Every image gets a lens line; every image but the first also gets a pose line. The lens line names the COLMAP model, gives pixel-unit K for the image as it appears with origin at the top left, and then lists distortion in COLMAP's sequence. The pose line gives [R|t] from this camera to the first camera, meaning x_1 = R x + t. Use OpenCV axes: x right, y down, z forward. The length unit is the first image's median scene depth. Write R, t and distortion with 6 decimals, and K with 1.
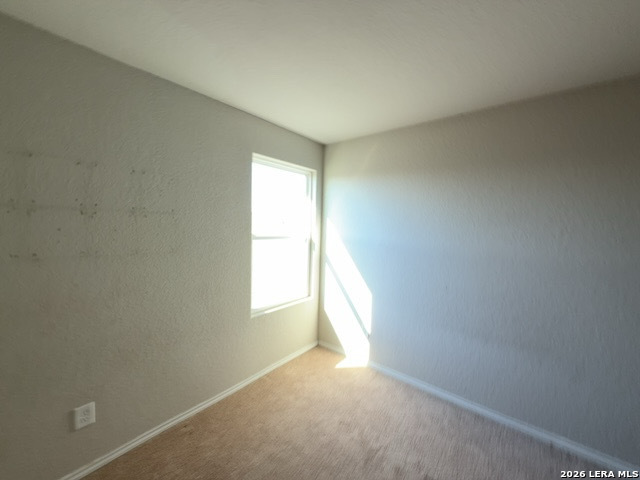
lens RADIAL K [[258.3, 0, 321.3], [0, 258.3, 240.7], [0, 0, 1]] dist [0.002389, 0.000265]
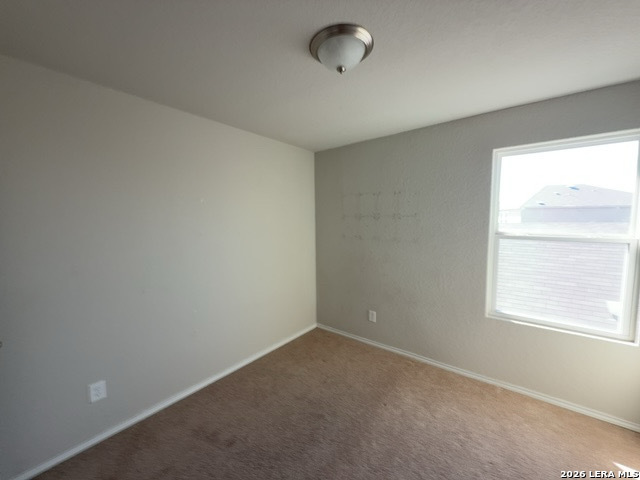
lens RADIAL K [[258.3, 0, 319.6], [0, 258.3, 241.3], [0, 0, 1]] dist [0.002389, 0.000265]
pose [[0.001190, 0.057380, -0.998352, 0.907444], [-0.061145, 0.996489, 0.057200, -0.009889], [0.998128, 0.060976, 0.004694, 0.439184]]
